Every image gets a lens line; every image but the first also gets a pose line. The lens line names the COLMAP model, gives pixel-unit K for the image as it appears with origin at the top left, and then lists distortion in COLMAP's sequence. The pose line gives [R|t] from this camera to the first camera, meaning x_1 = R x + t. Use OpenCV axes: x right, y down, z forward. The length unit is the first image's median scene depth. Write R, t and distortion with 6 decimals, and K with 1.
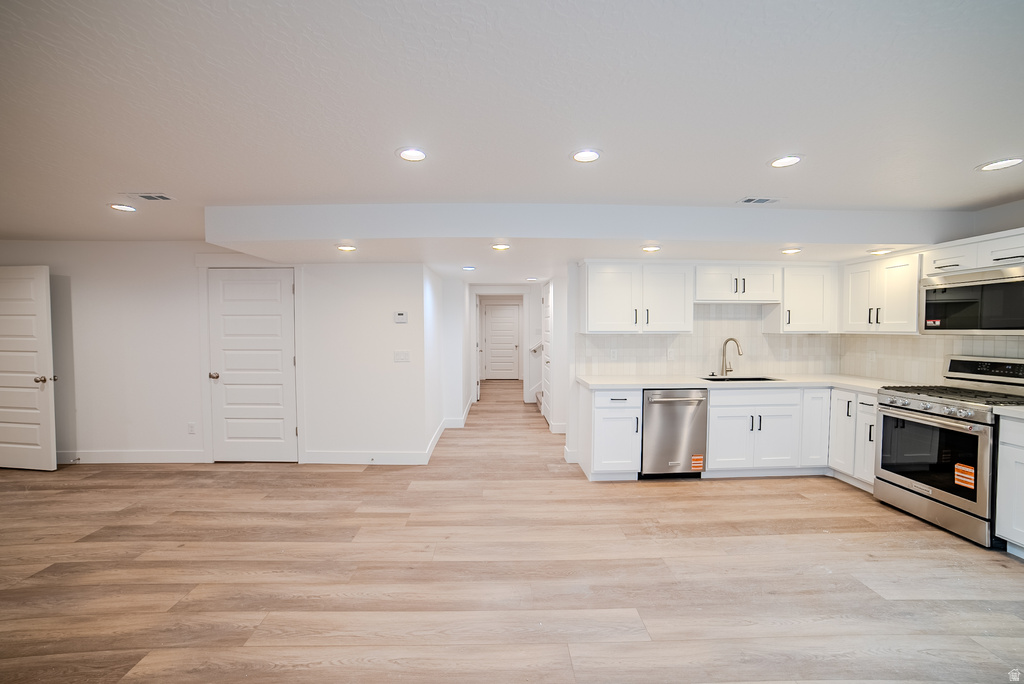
lens RADIAL K [[419.9, 0, 505.3], [0, 419.9, 345.8], [0, 0, 1]] dist [-0.065734, 0.023906]
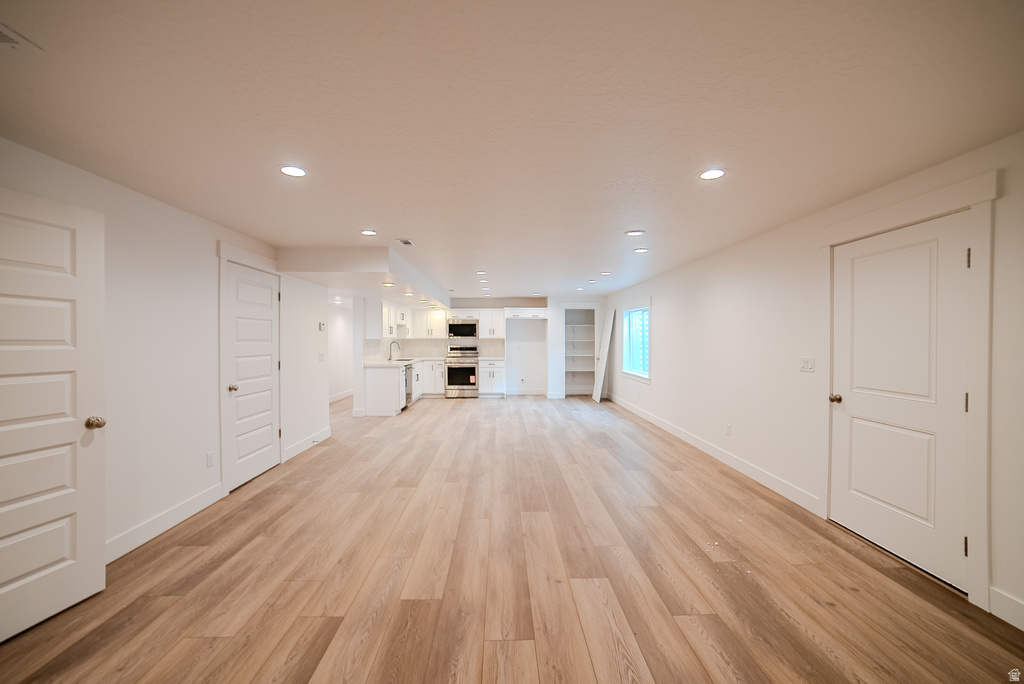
lens RADIAL K [[419.9, 0, 508.8], [0, 419.9, 342.4], [0, 0, 1]] dist [-0.065734, 0.023906]
pose [[0.004929, -0.006450, 0.999967, -1.840480], [0.043651, 0.999027, 0.006229, -0.001563], [-0.999035, 0.043619, 0.005205, 0.488134]]
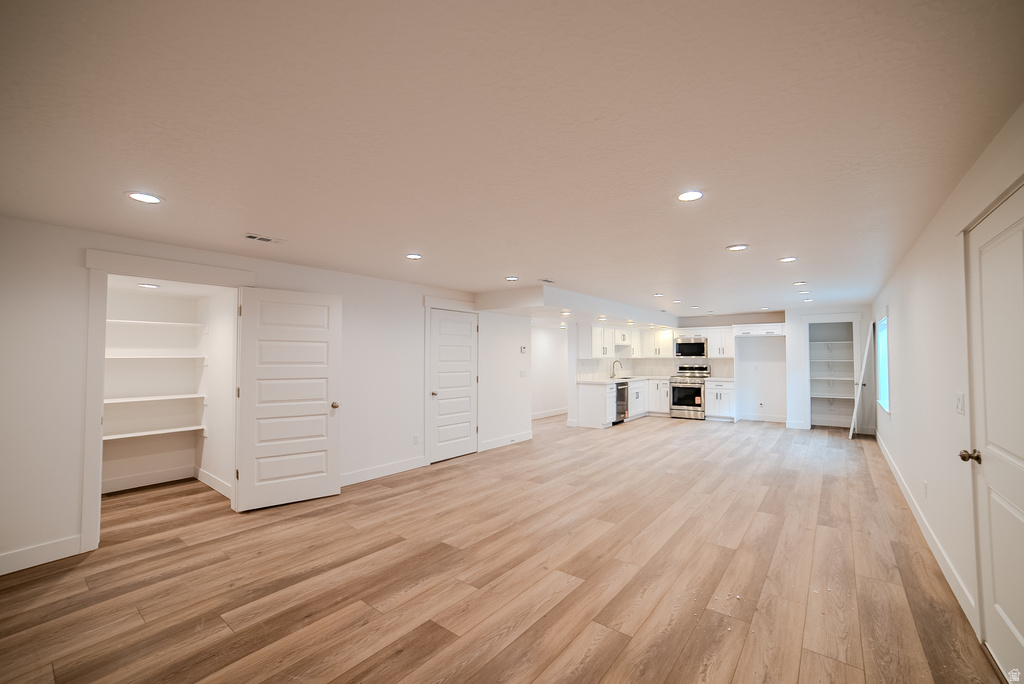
lens RADIAL K [[419.9, 0, 519.8], [0, 419.9, 345.5], [0, 0, 1]] dist [-0.065734, 0.023906]
pose [[0.629984, 0.021392, 0.776313, -1.834824], [0.032280, 0.998035, -0.053697, 0.005331], [-0.775937, 0.058887, 0.628056, -0.031253]]
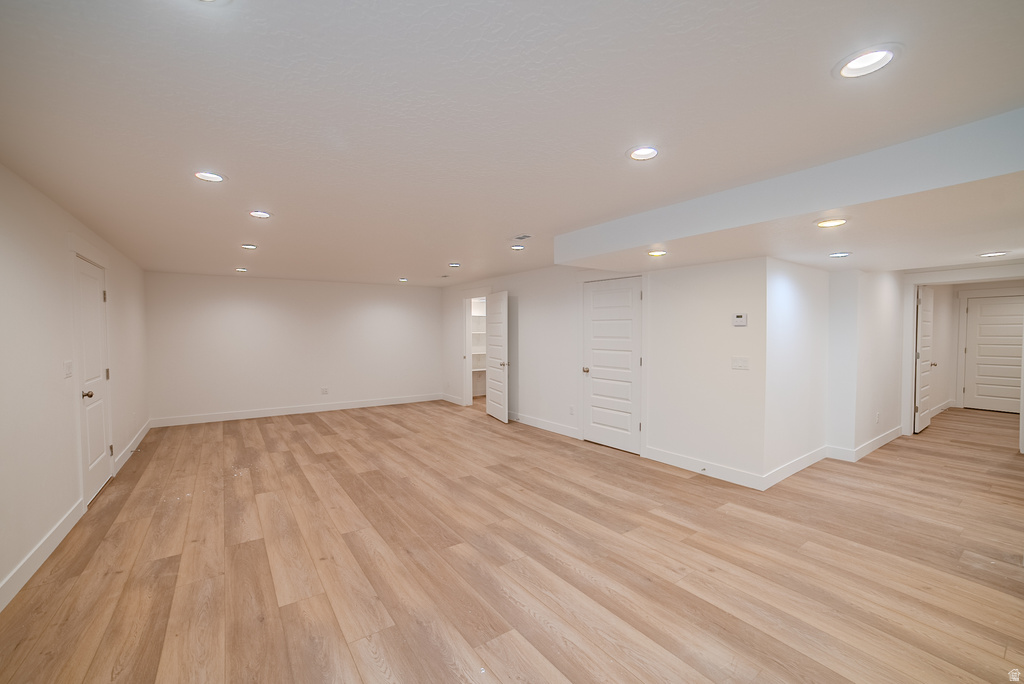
lens RADIAL K [[419.9, 0, 515.1], [0, 419.9, 335.5], [0, 0, 1]] dist [-0.065734, 0.023906]
pose [[0.564459, 0.003778, -0.825452, 0.256508], [-0.032161, 0.999331, -0.017419, -0.003299], [0.824834, 0.036380, 0.564203, 0.119323]]
